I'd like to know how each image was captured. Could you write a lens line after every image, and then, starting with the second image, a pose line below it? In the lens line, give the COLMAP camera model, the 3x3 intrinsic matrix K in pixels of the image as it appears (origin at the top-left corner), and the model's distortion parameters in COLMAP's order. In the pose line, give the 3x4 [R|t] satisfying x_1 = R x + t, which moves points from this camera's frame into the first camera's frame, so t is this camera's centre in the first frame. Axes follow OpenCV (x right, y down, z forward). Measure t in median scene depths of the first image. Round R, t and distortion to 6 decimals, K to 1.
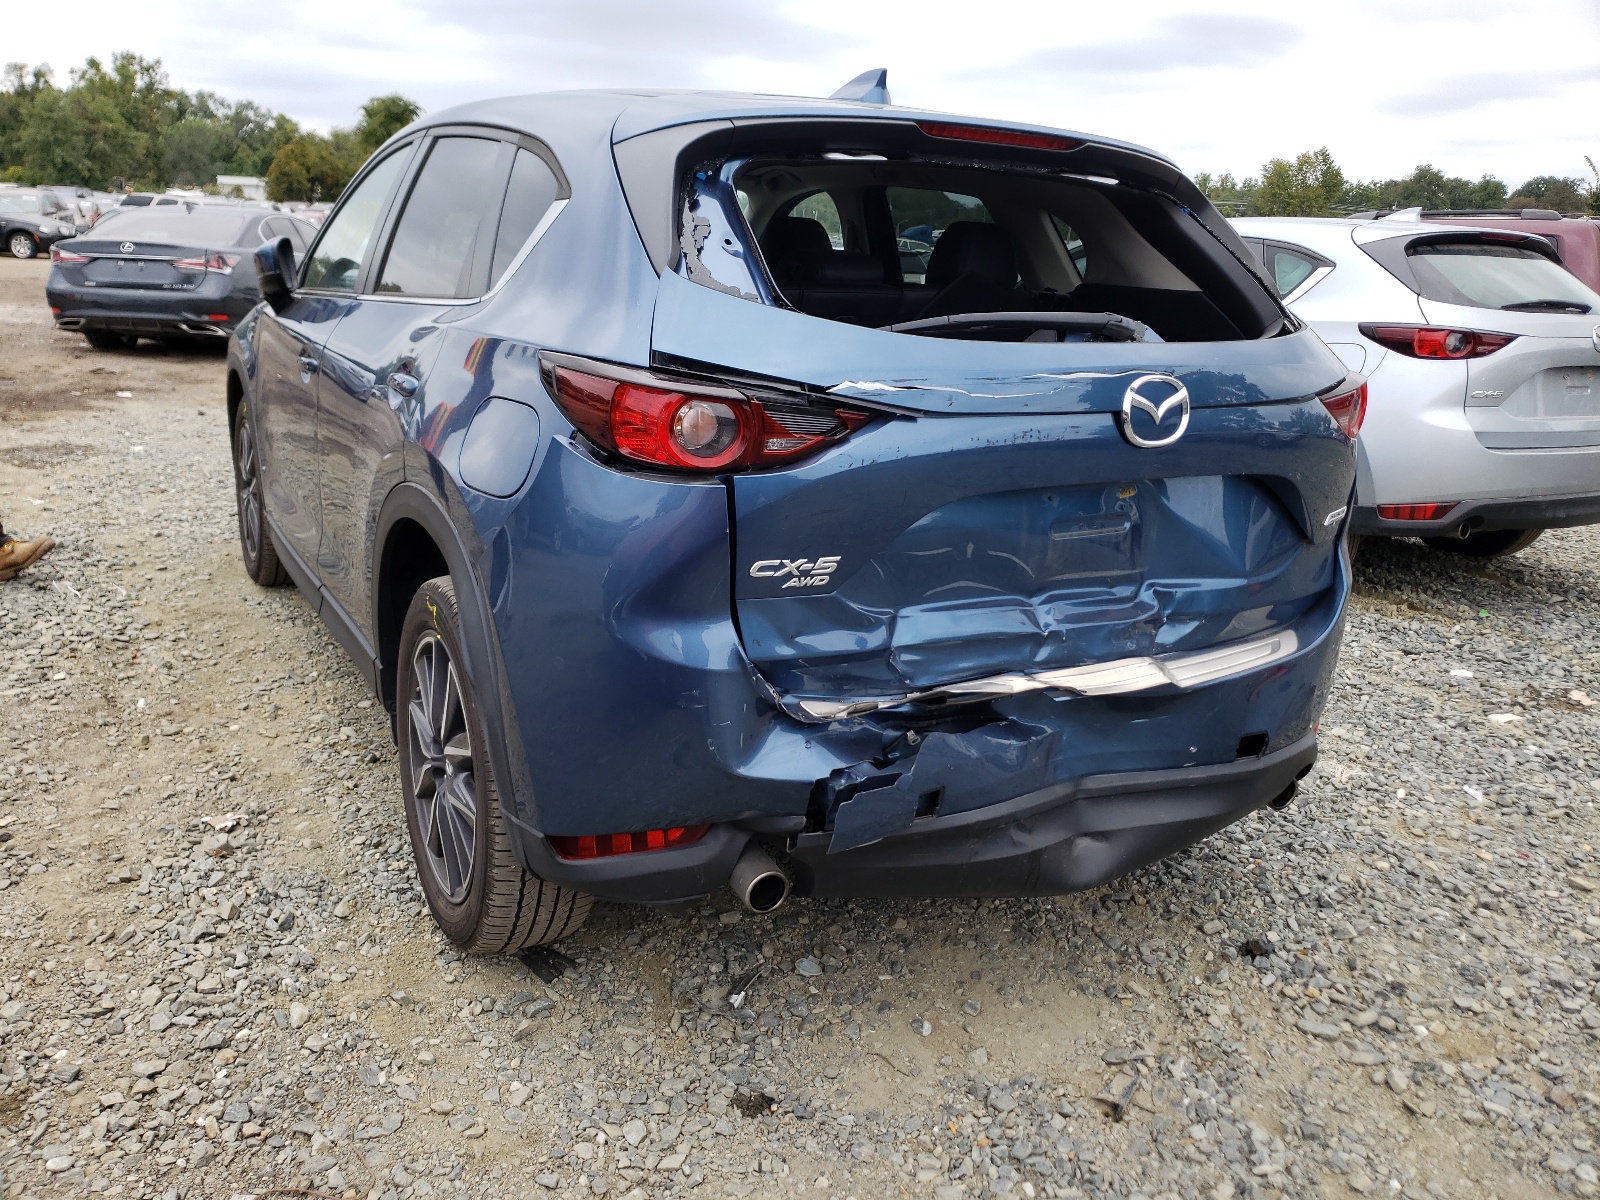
lens RADIAL K [[1347.4, 0, 803.7], [0, 1347.4, 575.2], [0, 0, 1]] dist [-0.025119, 0.089986]
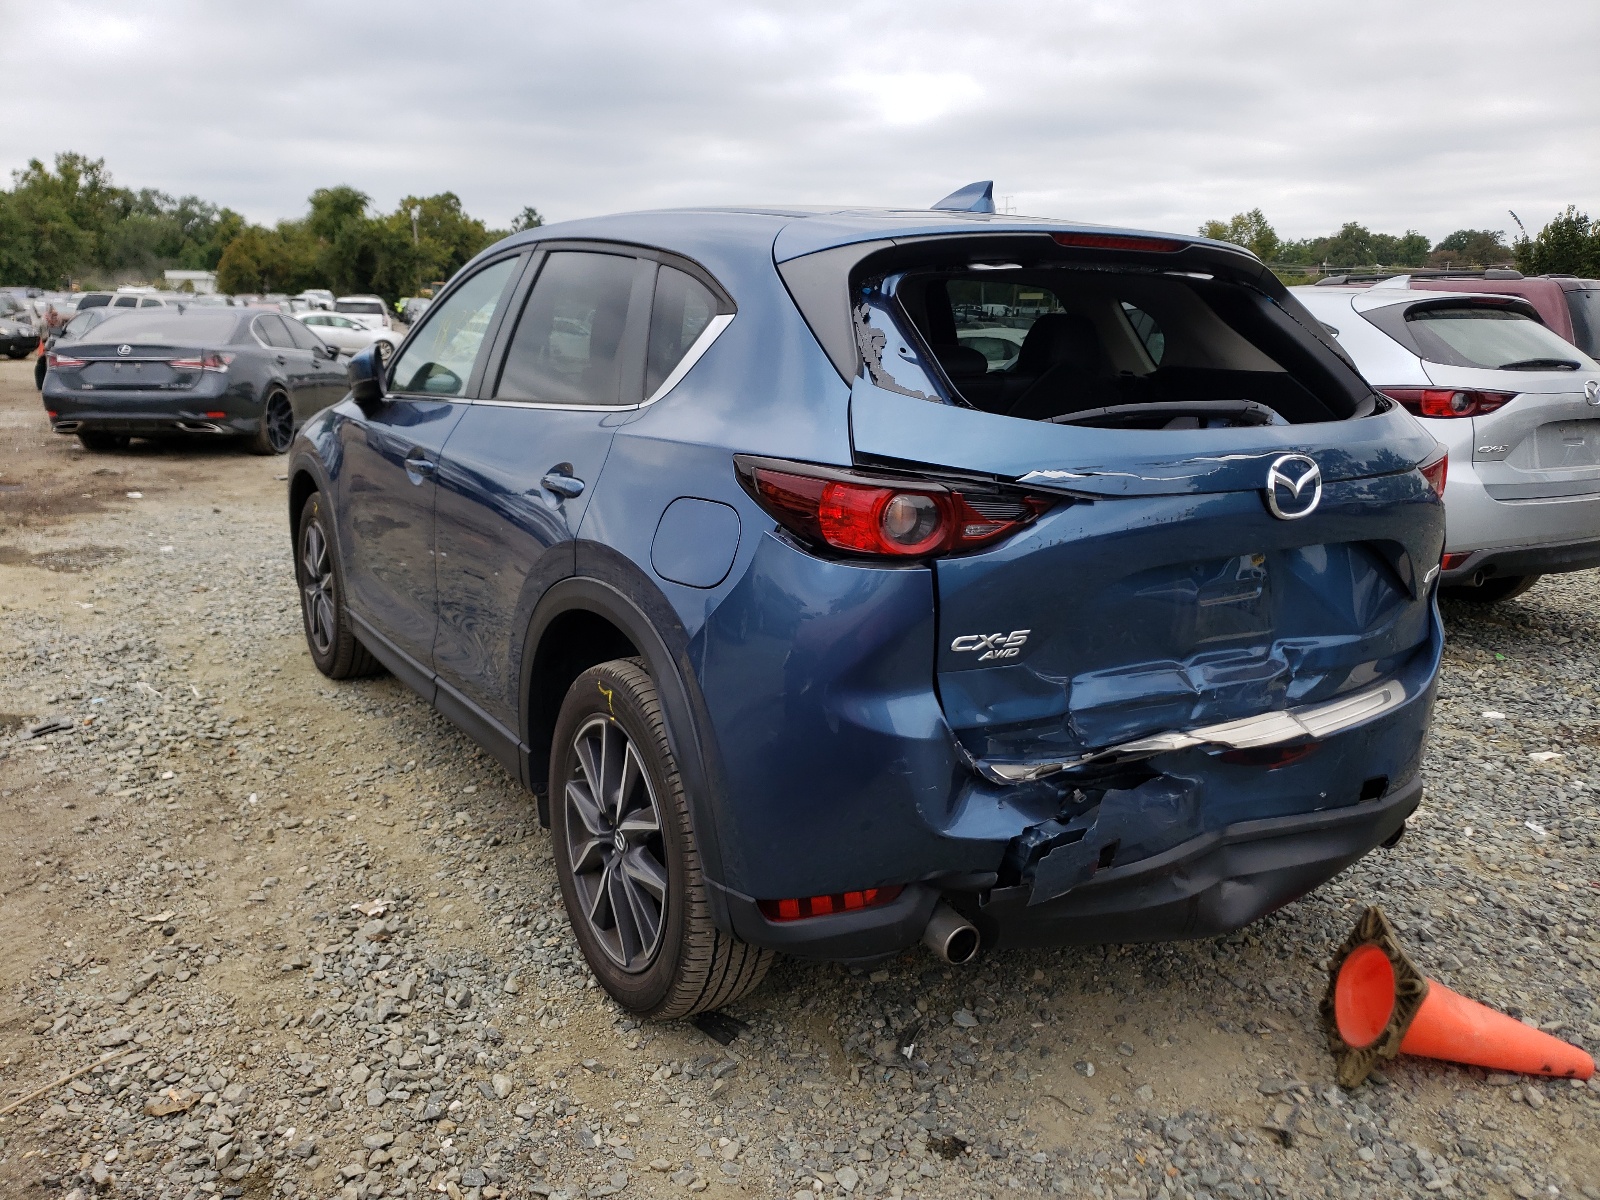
lens RADIAL K [[1347.4, 0, 803.7], [0, 1347.4, 575.2], [0, 0, 1]] dist [-0.025119, 0.089986]
pose [[0.998776, -0.039417, 0.029873, -0.135785], [0.040918, 0.997839, -0.051415, -0.007054], [-0.027782, 0.052575, 0.998230, -0.068264]]
